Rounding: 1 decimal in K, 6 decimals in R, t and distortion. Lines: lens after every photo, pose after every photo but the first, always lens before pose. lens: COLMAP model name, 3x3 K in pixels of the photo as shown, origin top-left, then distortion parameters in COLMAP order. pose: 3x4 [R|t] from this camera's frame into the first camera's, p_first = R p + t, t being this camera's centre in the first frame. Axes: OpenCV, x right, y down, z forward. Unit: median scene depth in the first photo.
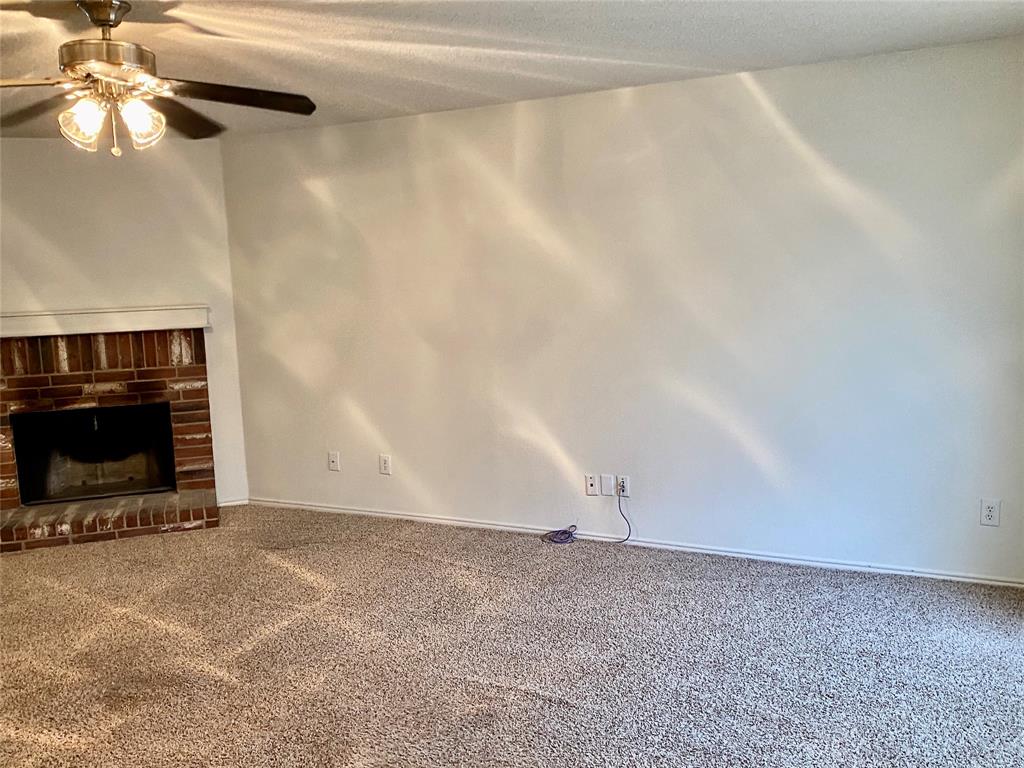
lens RADIAL K [[956.1, 0, 509.7], [0, 956.1, 389.5], [0, 0, 1]] dist [0.064361, -0.150551]
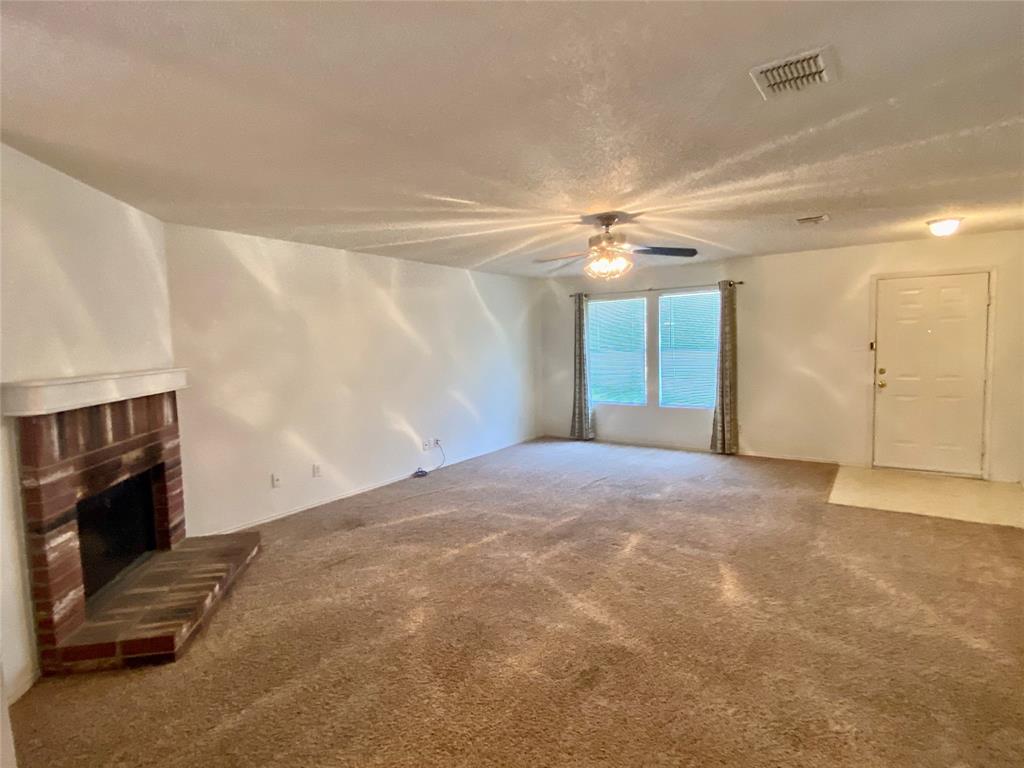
lens RADIAL K [[510.6, 0, 510.5], [0, 510.6, 380.6], [0, 0, 1]] dist [0.055775, -0.073443]
pose [[0.148246, -0.042002, 0.988058, -0.871367], [0.149182, 0.988615, 0.019643, -0.030008], [-0.977634, 0.144488, 0.152824, 0.557002]]
